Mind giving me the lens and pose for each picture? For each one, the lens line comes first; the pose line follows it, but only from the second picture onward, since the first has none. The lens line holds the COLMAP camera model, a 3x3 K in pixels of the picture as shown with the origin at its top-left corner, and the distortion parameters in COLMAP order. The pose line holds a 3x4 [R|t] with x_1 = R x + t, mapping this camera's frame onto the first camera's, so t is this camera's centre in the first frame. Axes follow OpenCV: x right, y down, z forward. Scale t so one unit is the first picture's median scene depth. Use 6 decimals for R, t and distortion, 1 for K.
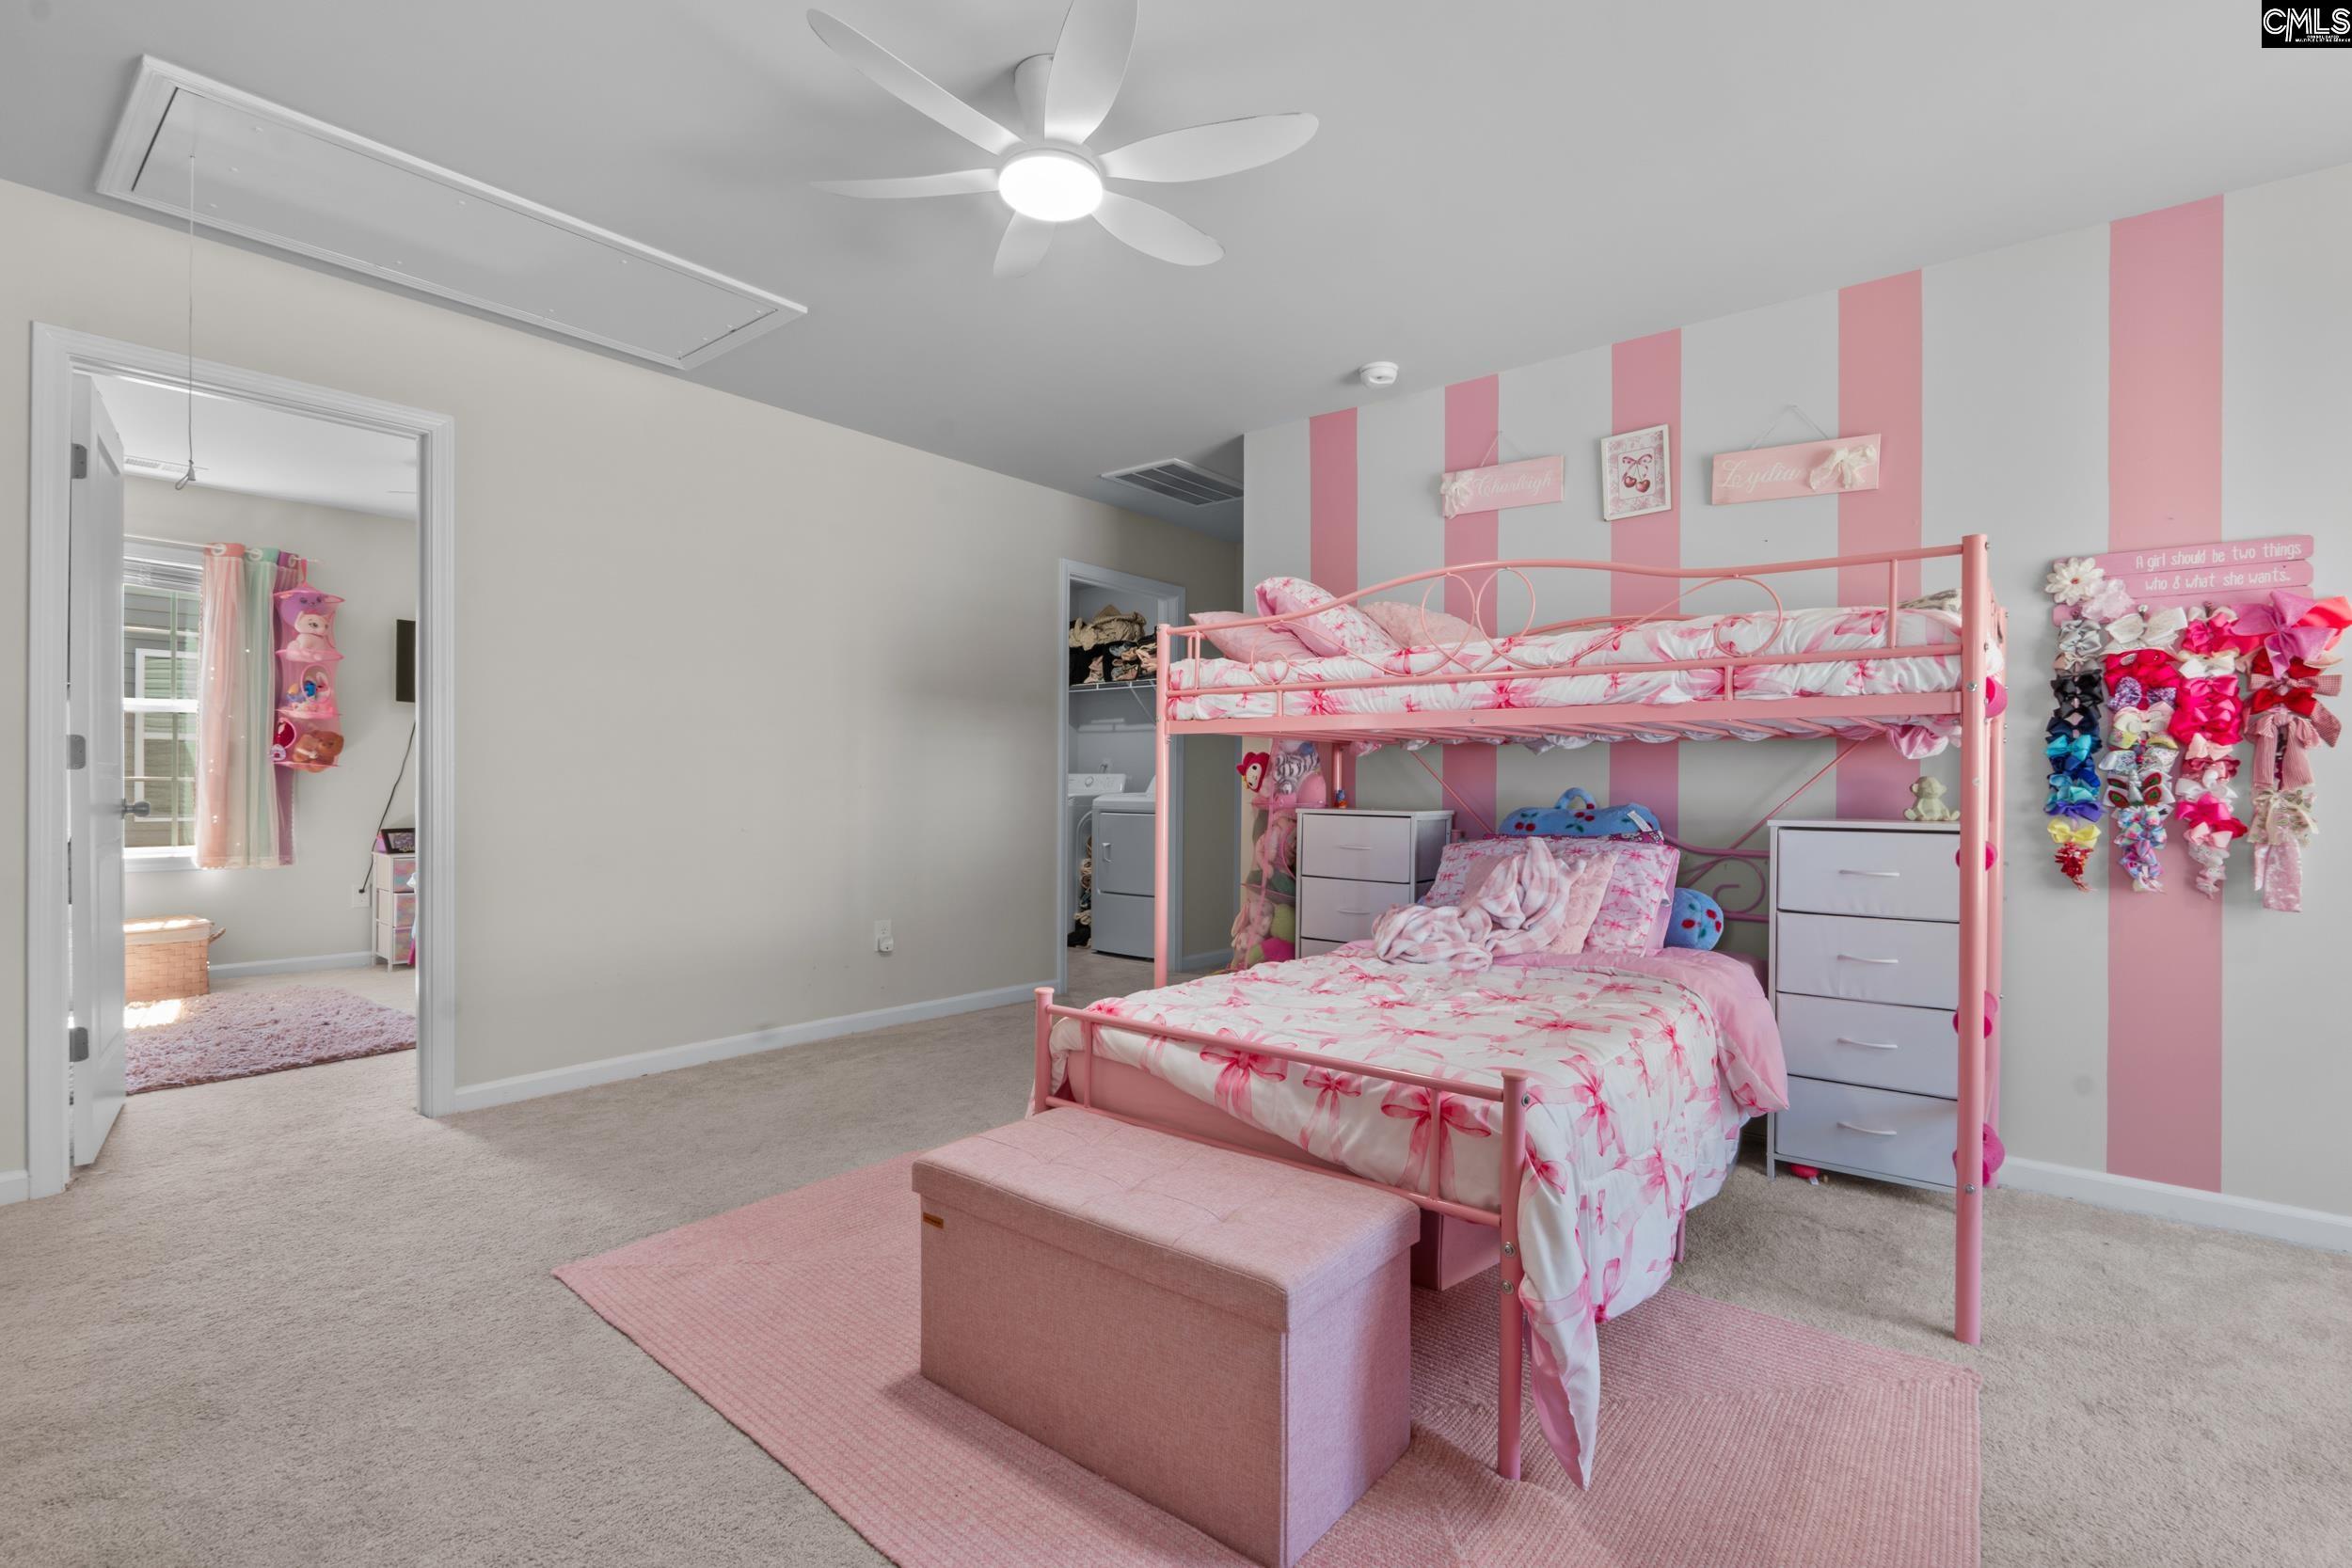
lens RADIAL K [[1092.7, 0, 1175.6], [0, 1092.7, 782.1], [0, 0, 1]] dist [0.002002, -0.000509]
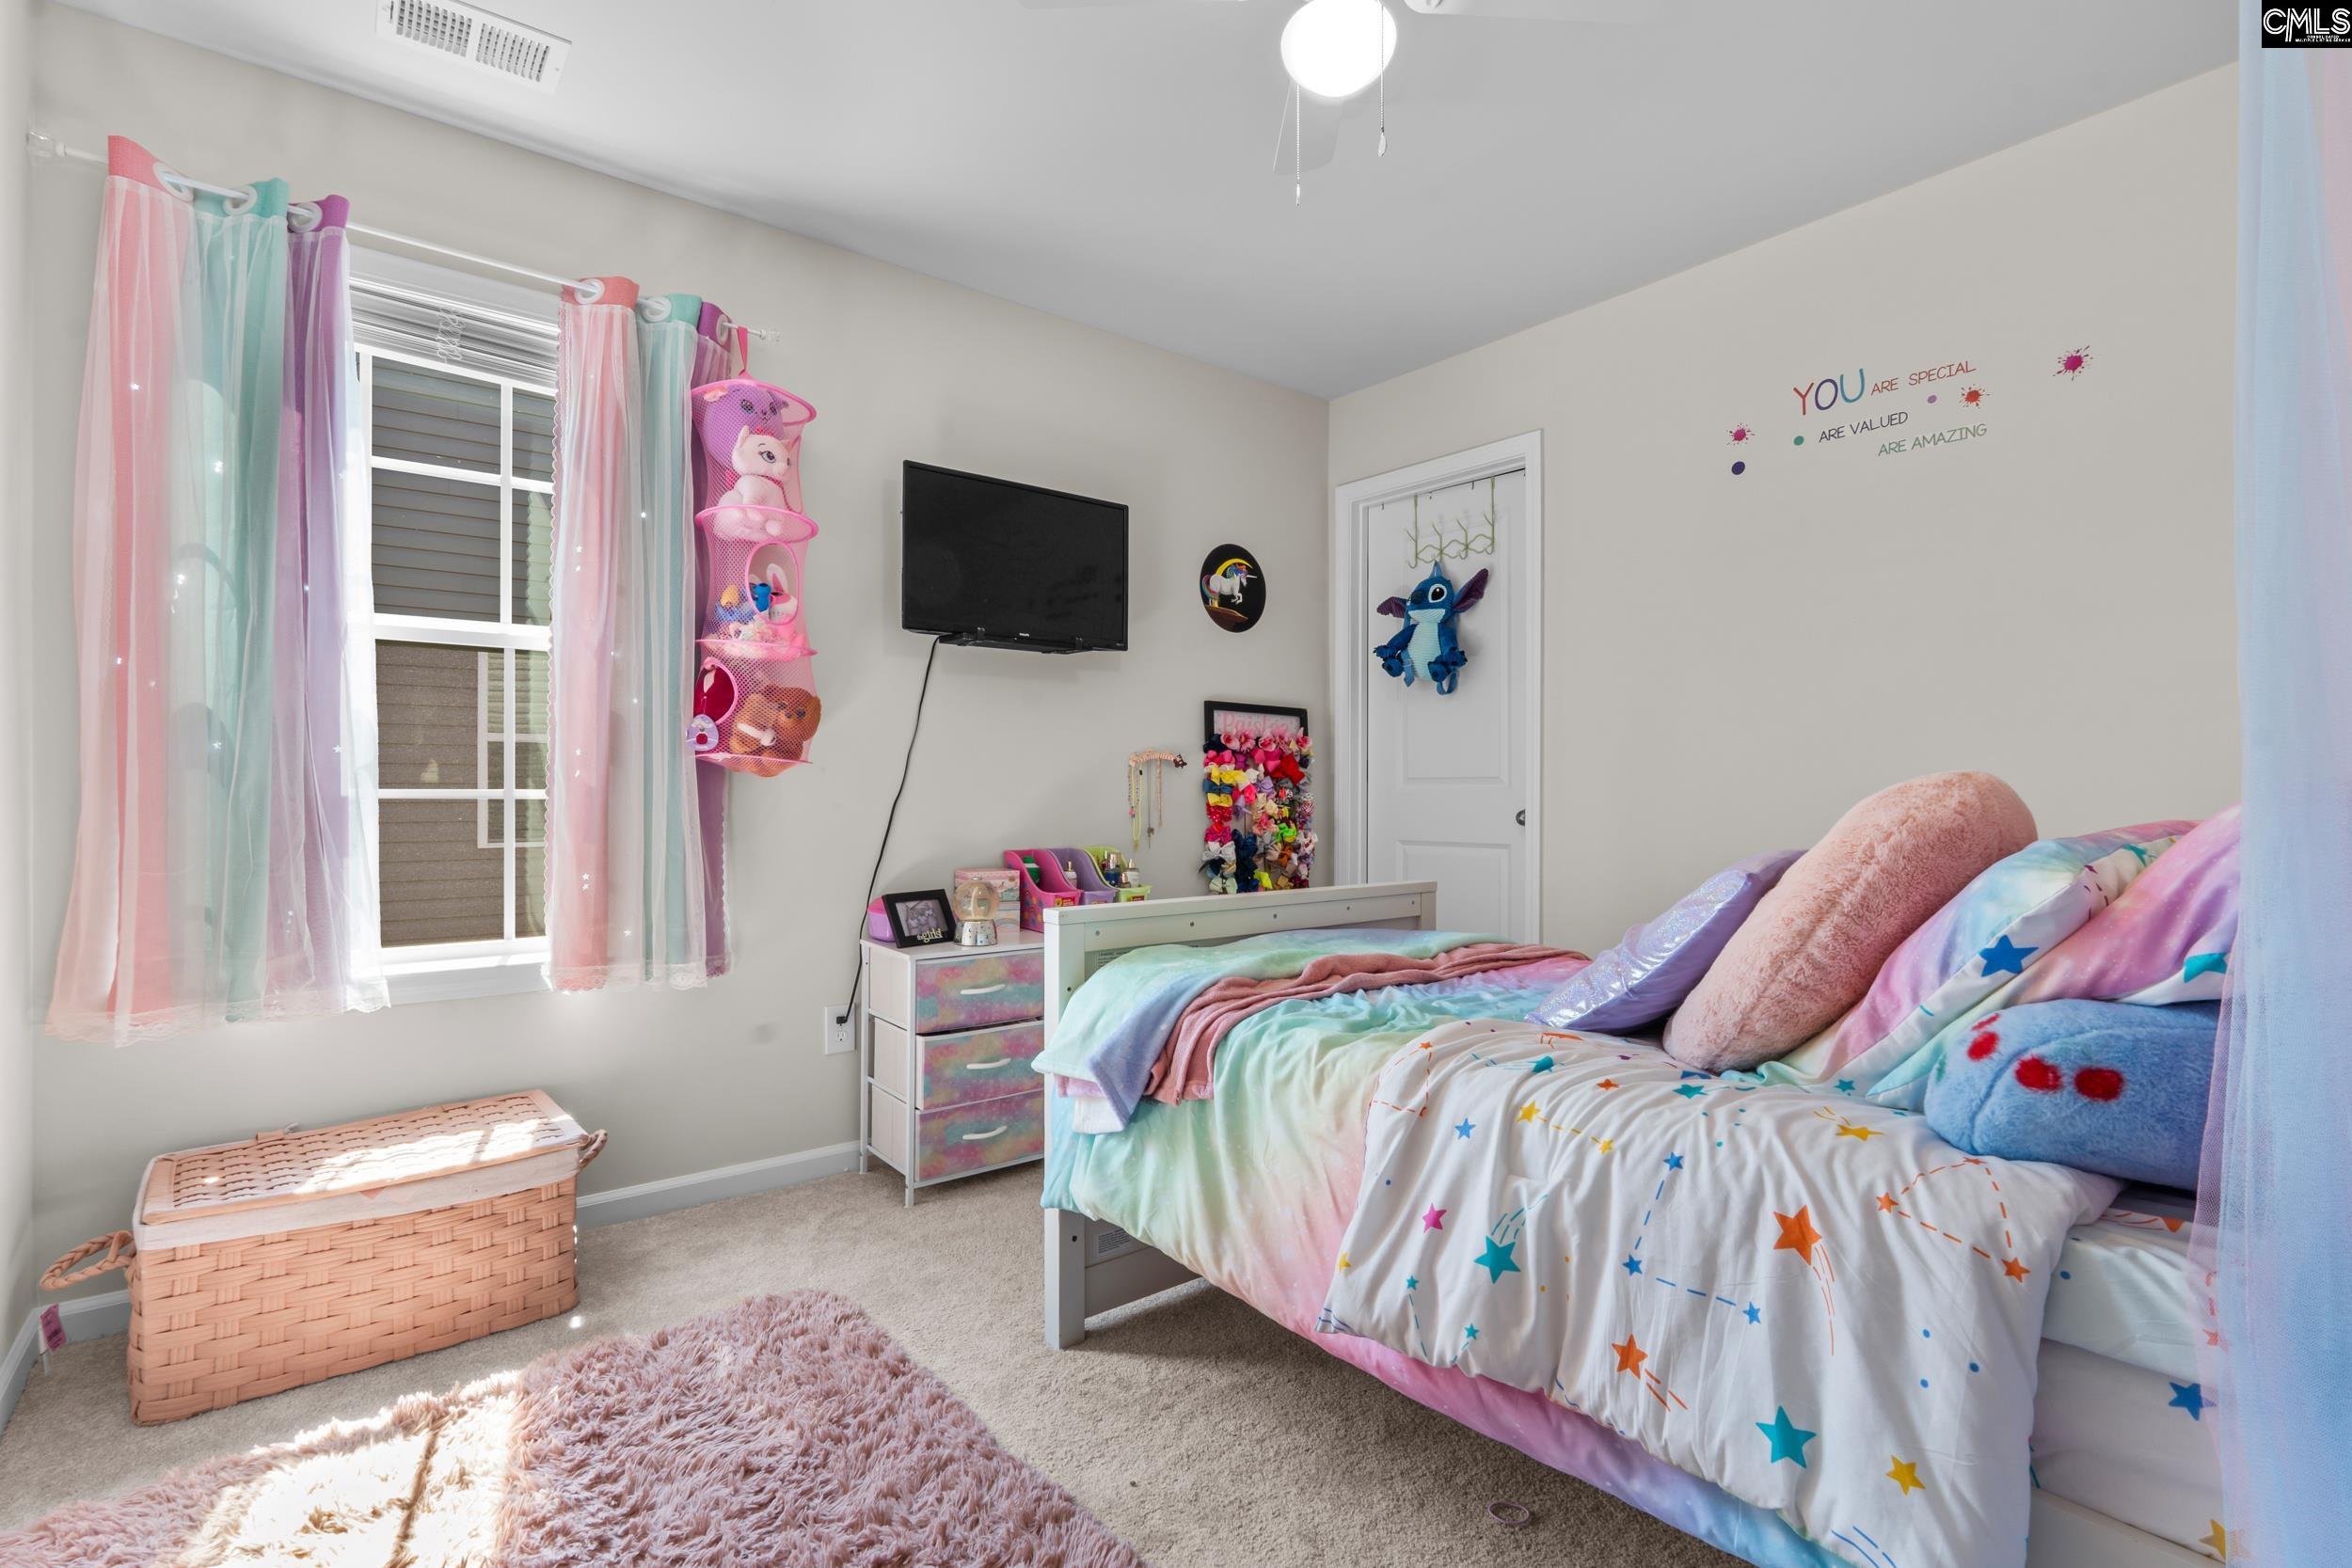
lens RADIAL K [[1092.7, 0, 1181.2], [0, 1092.7, 782.9], [0, 0, 1]] dist [0.002002, -0.000509]
pose [[0.978730, -0.005330, -0.205085, -0.524812], [0.005039, 0.999985, -0.001939, -0.004241], [0.205092, 0.000864, 0.978742, 0.586550]]
